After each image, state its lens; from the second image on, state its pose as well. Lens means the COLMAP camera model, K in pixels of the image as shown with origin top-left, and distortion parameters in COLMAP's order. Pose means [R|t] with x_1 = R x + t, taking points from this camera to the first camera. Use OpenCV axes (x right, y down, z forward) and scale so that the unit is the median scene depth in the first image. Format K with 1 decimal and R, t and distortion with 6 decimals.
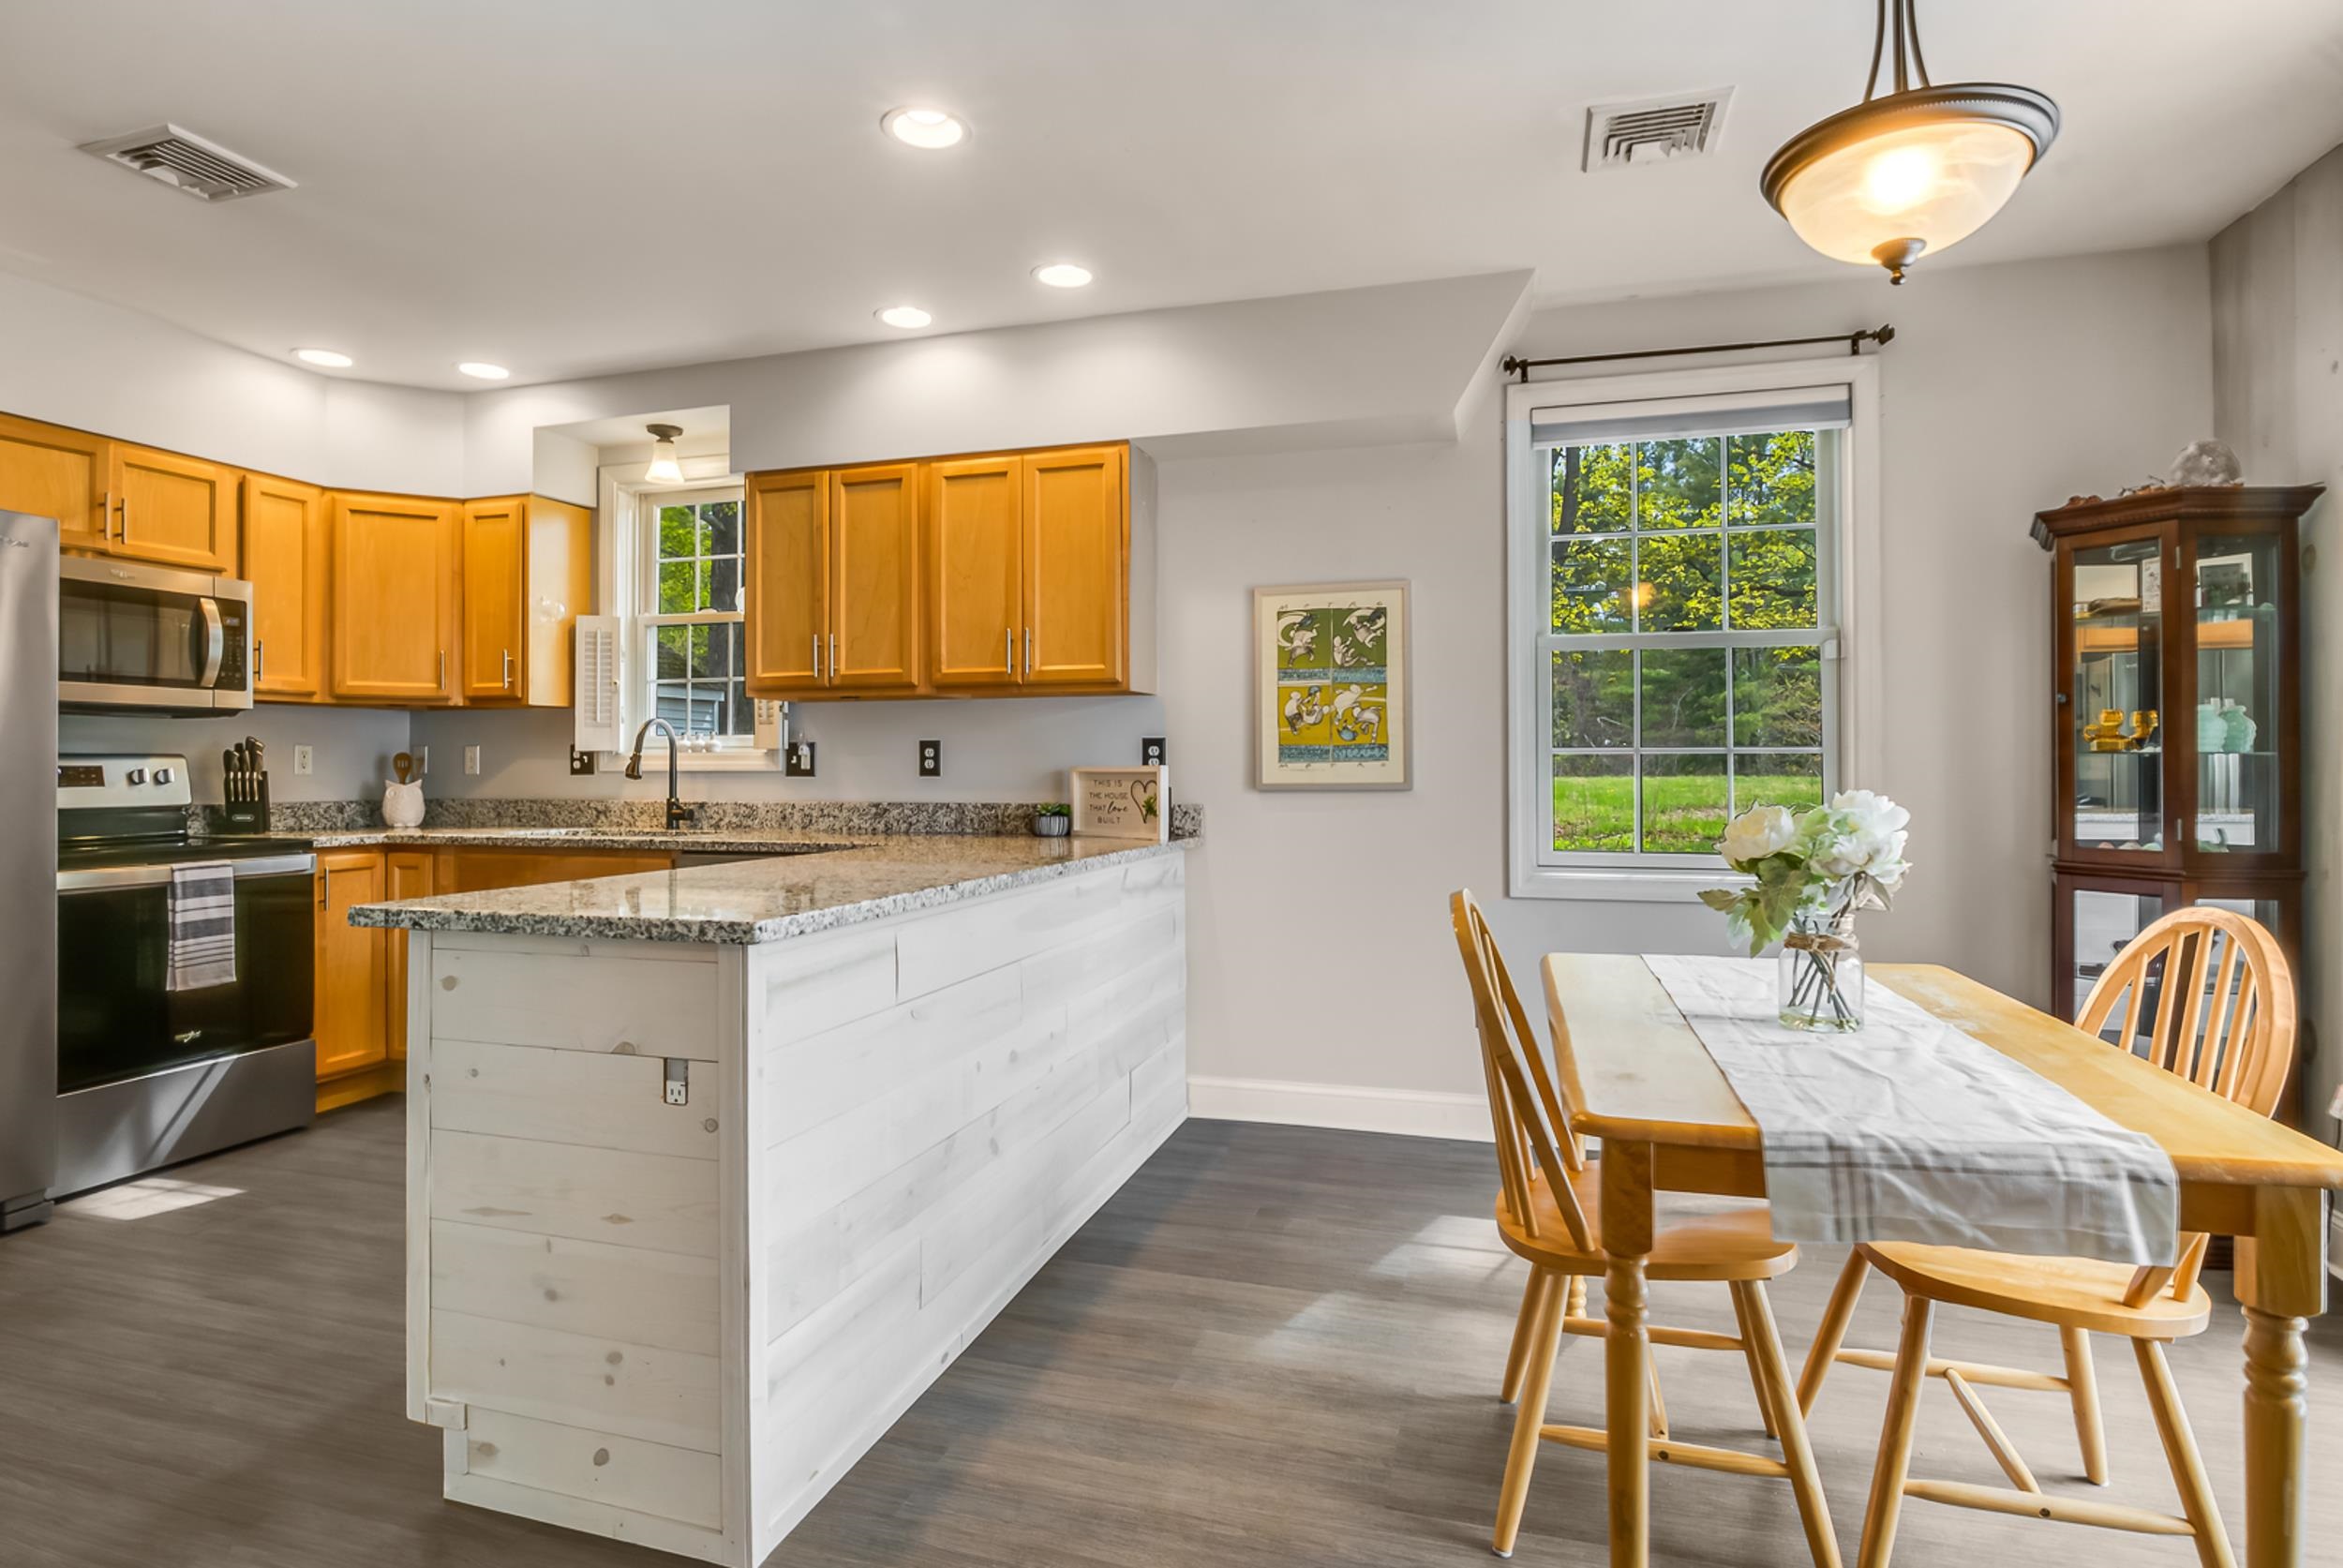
lens RADIAL K [[1189.8, 0, 1162.6], [0, 1189.8, 756.9], [0, 0, 1]] dist [-0.015269, 0.003708]
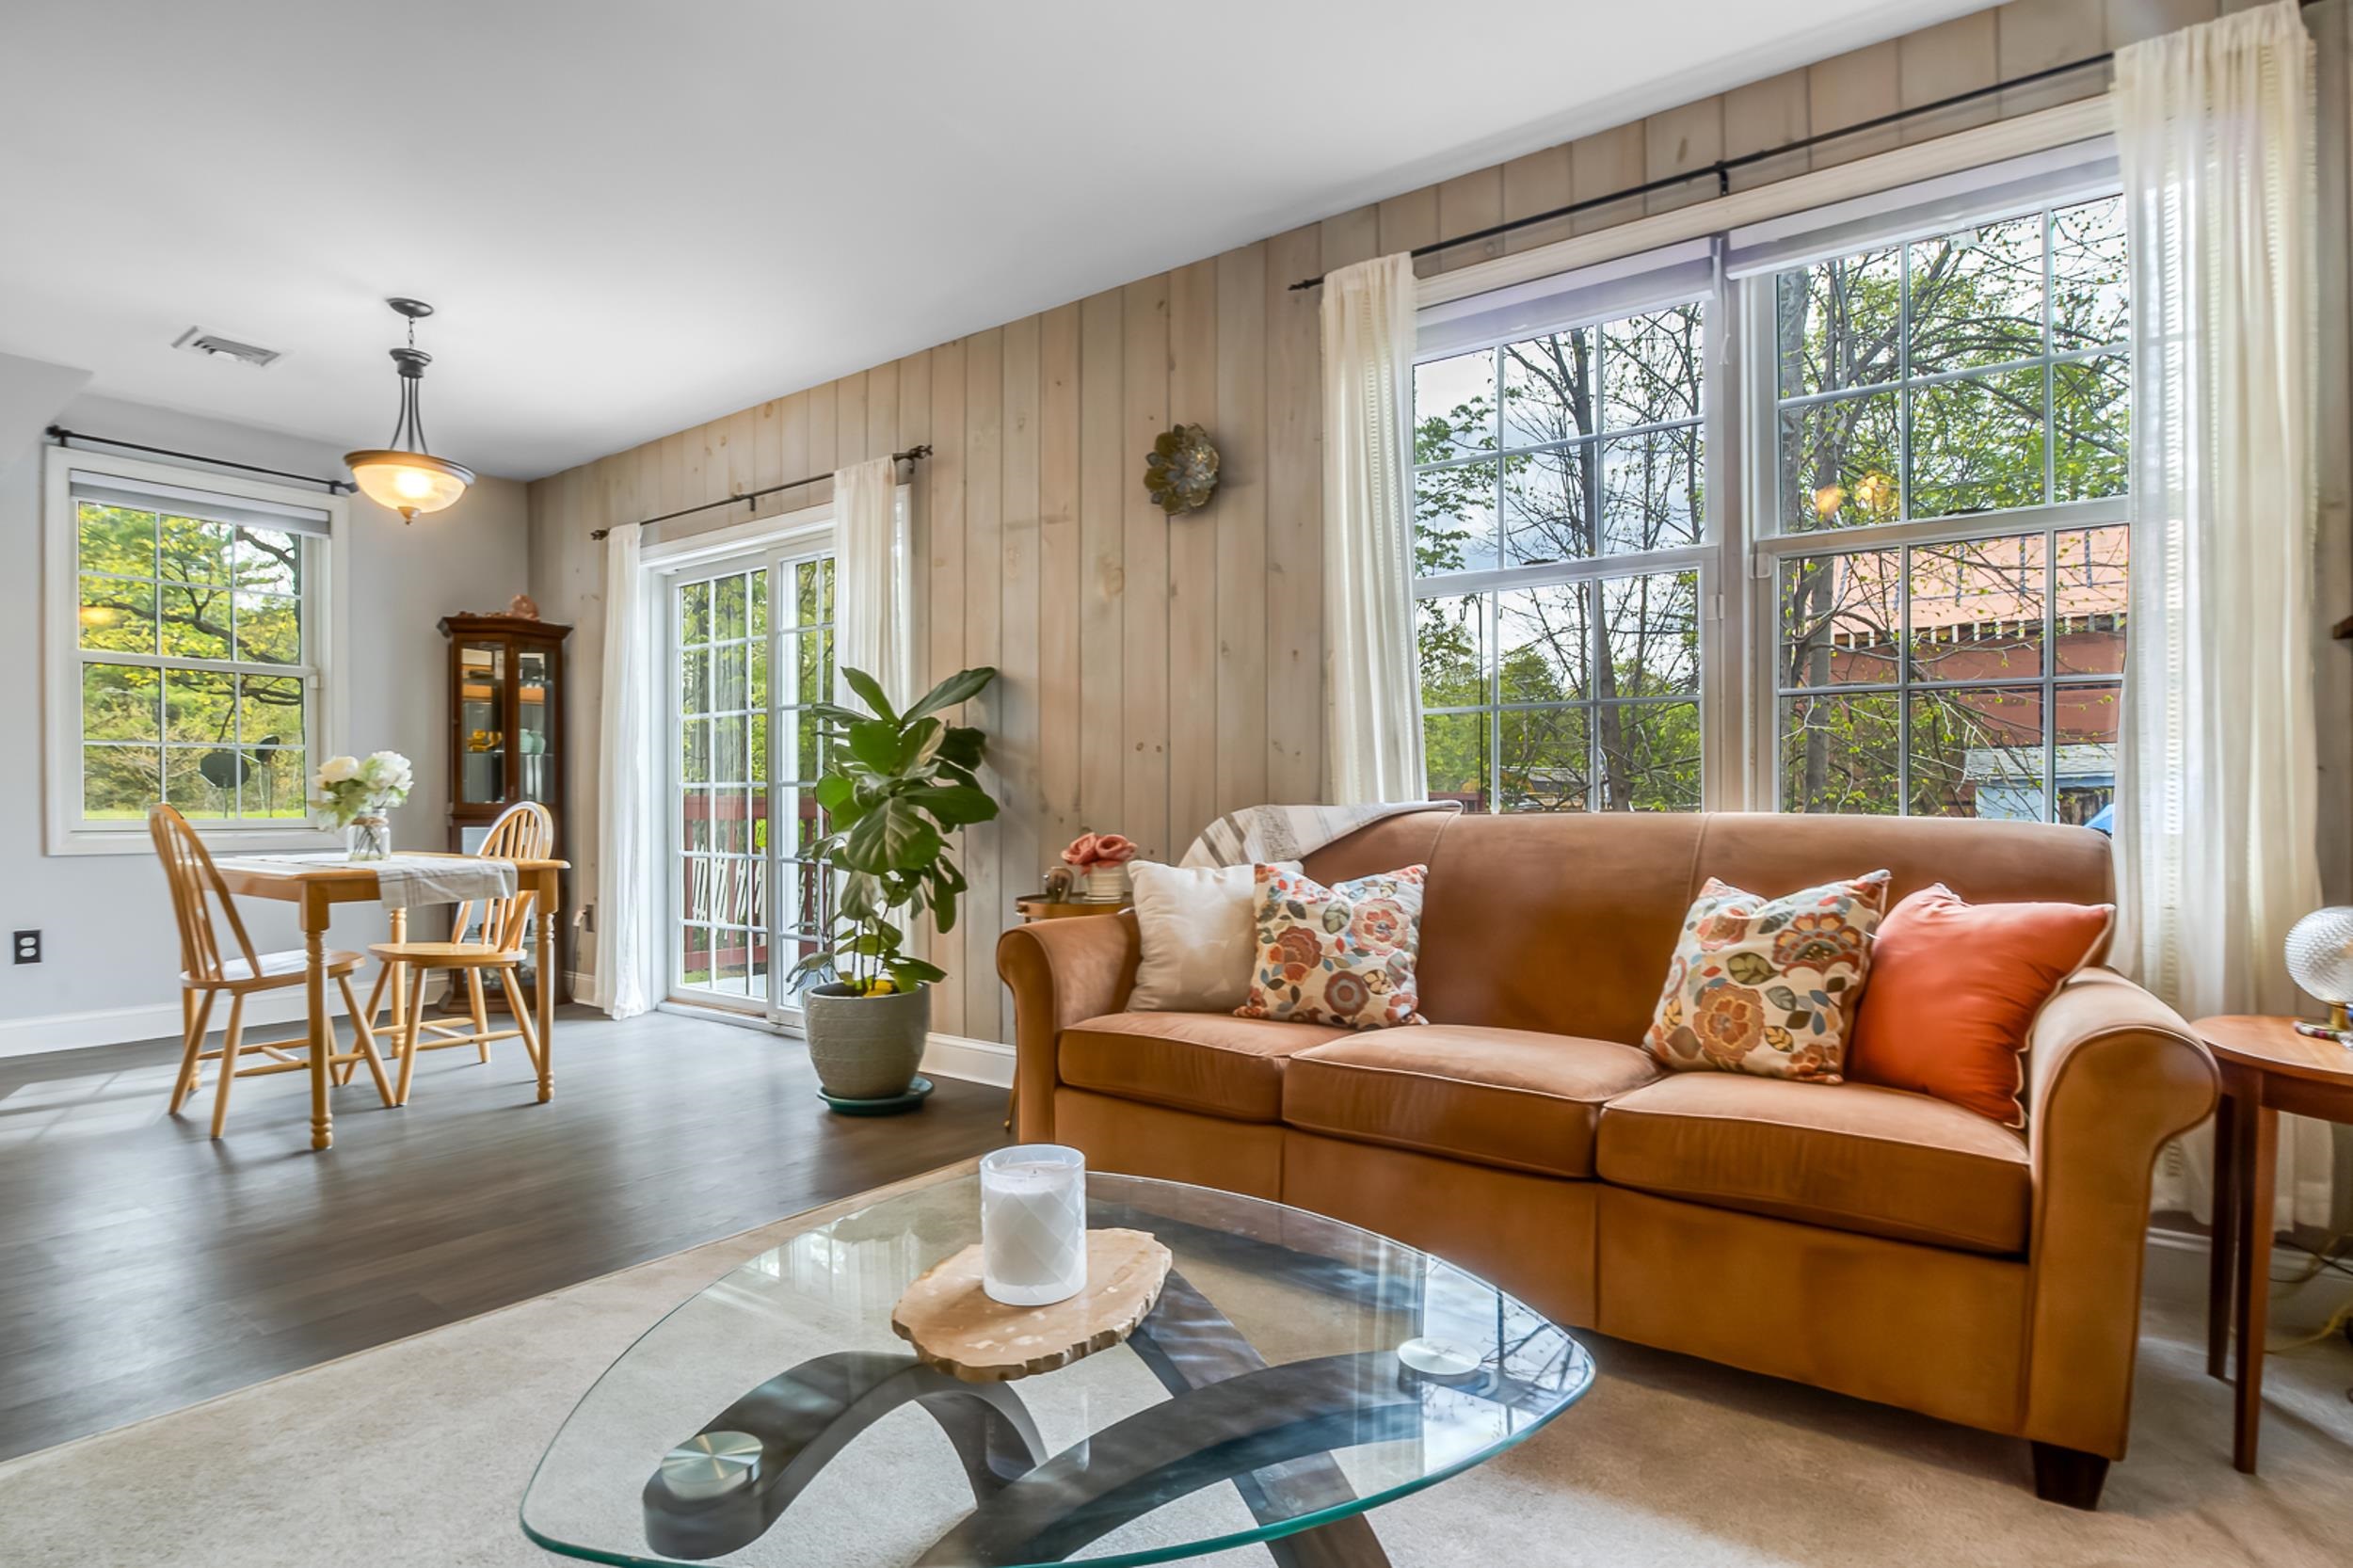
lens RADIAL K [[1219.4, 0, 1197.8], [0, 1219.4, 813.4], [0, 0, 1]] dist [-0.027650, 0.004396]
pose [[0.330750, -0.005093, 0.943705, -0.463771], [-0.004566, 0.999965, 0.006996, 0.055450], [-0.943707, -0.006623, 0.330715, -0.522835]]
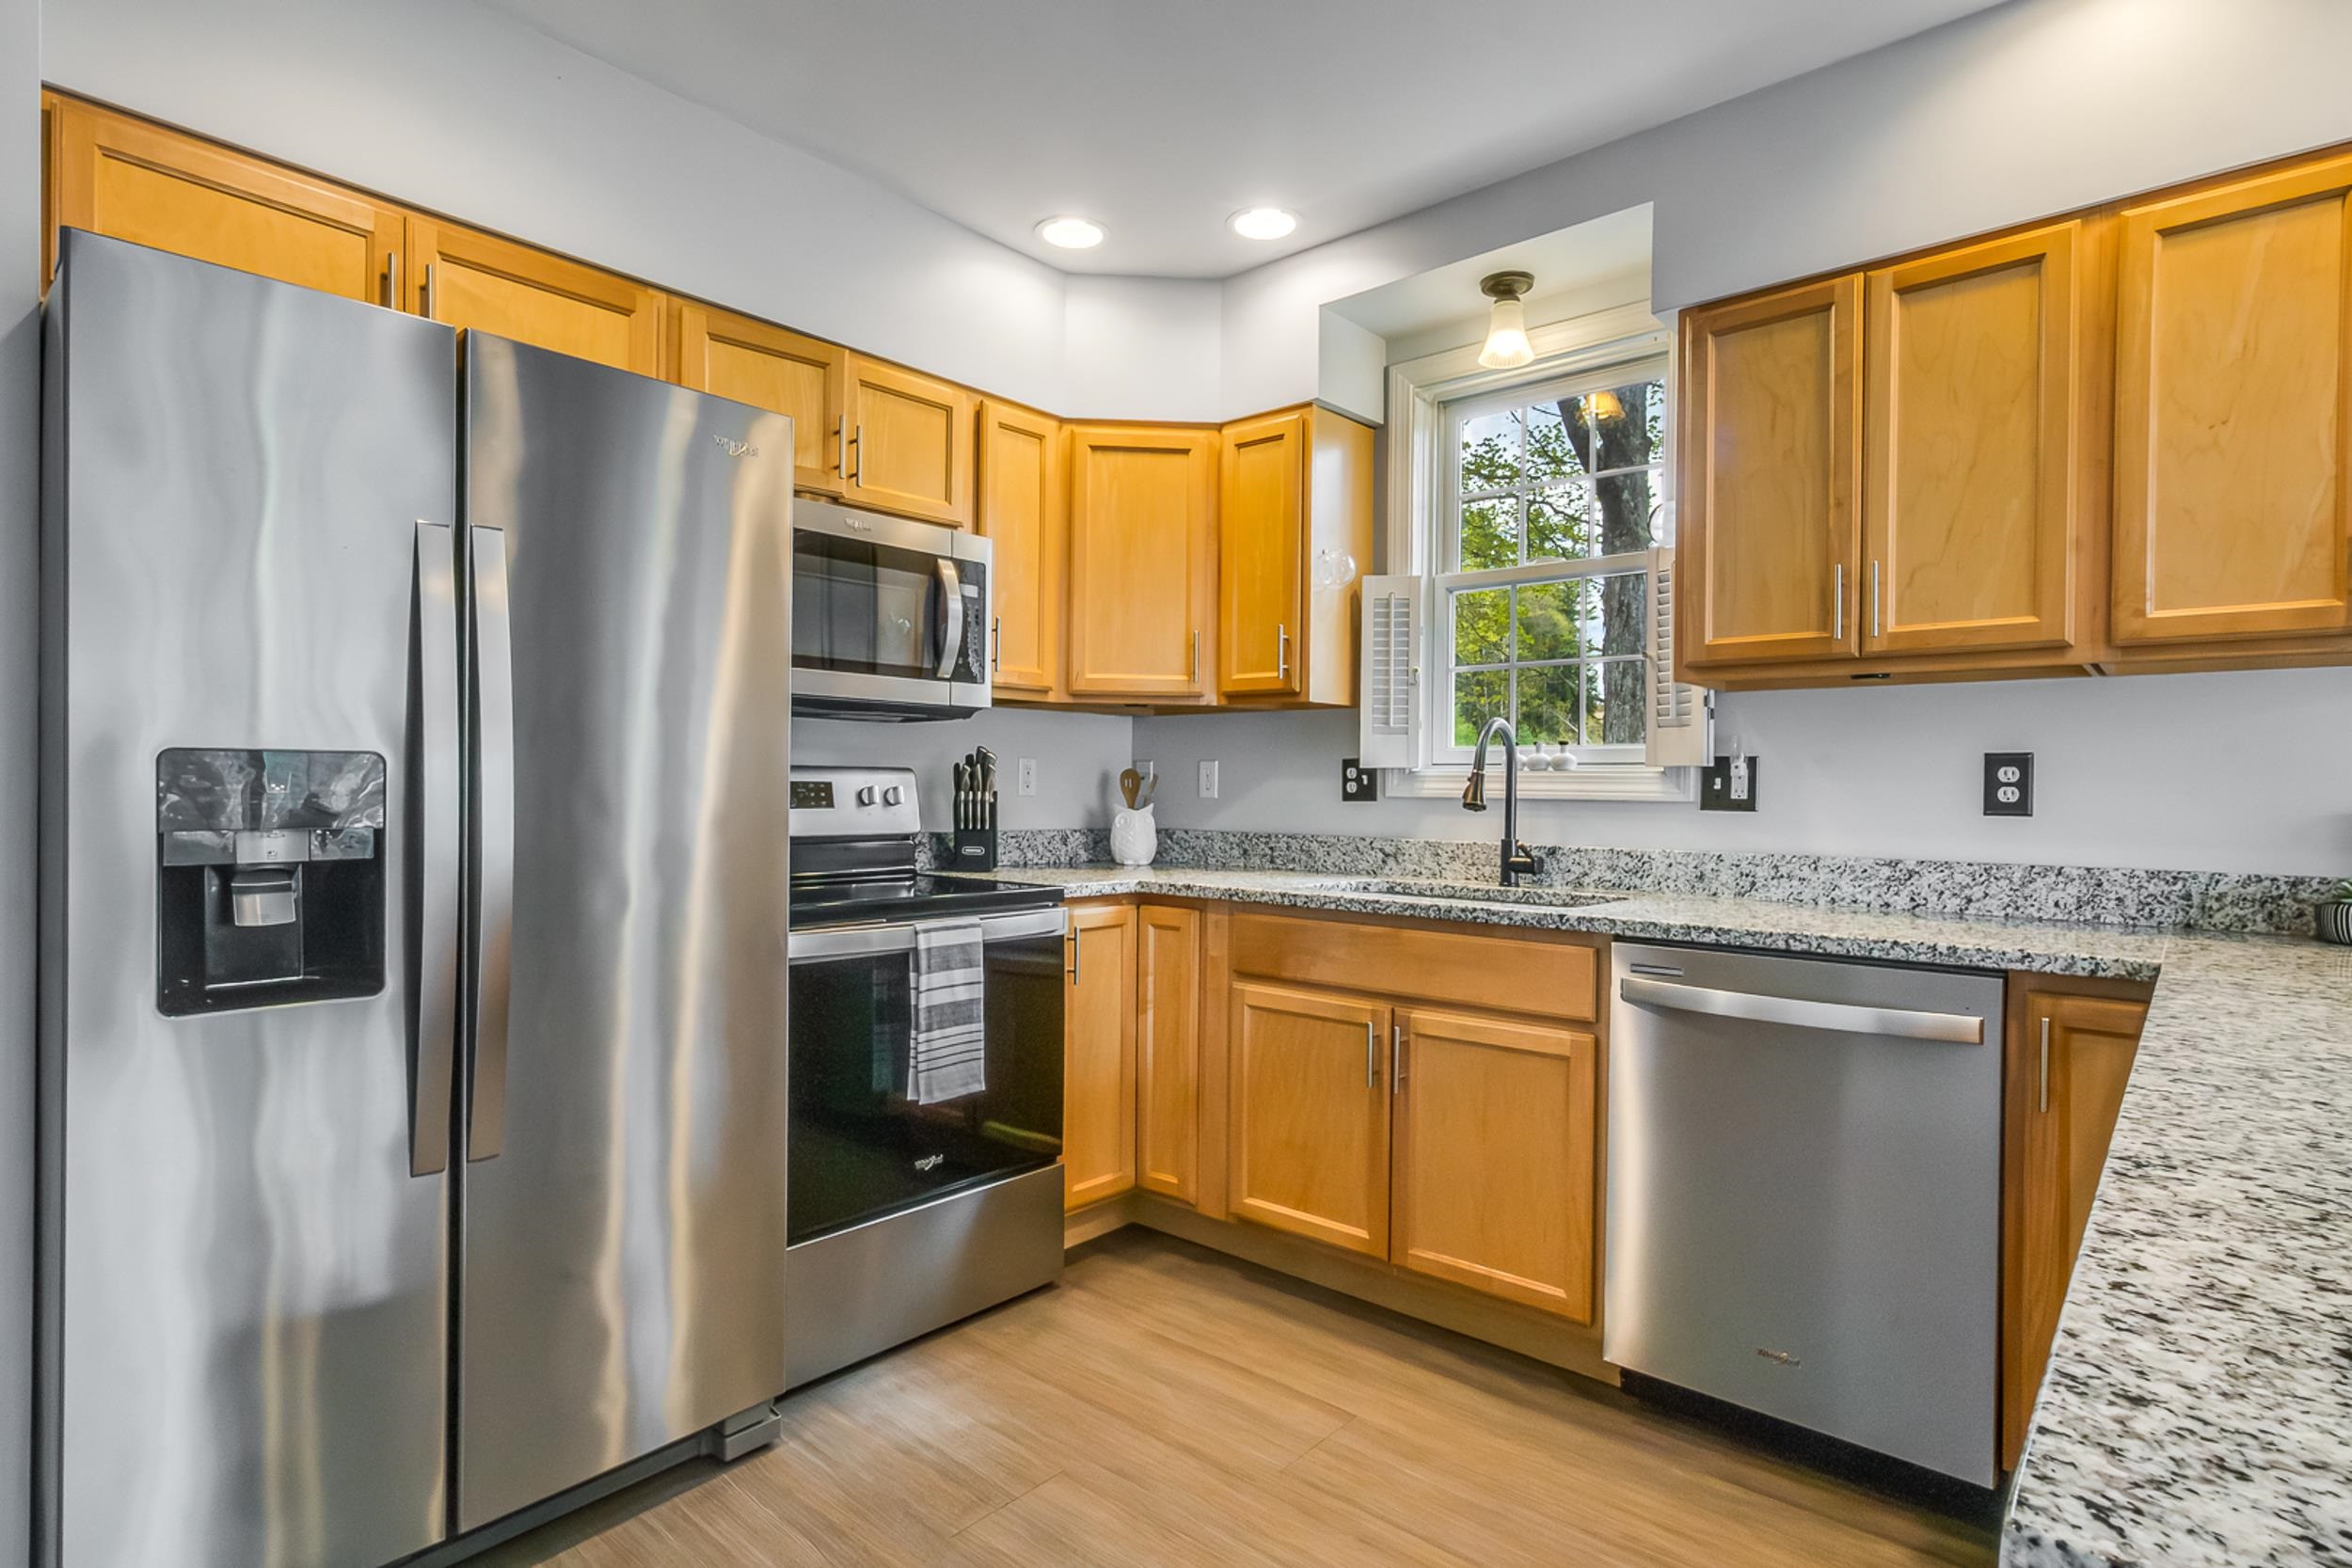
lens RADIAL K [[1194.2, 0, 1182.4], [0, 1194.2, 790.9], [0, 0, 1]] dist [-0.015269, 0.003708]
pose [[0.910486, 0.013921, -0.413305, -0.351337], [-0.010246, 0.999886, 0.011107, 0.002295], [0.413412, -0.005878, 0.910525, 0.365220]]
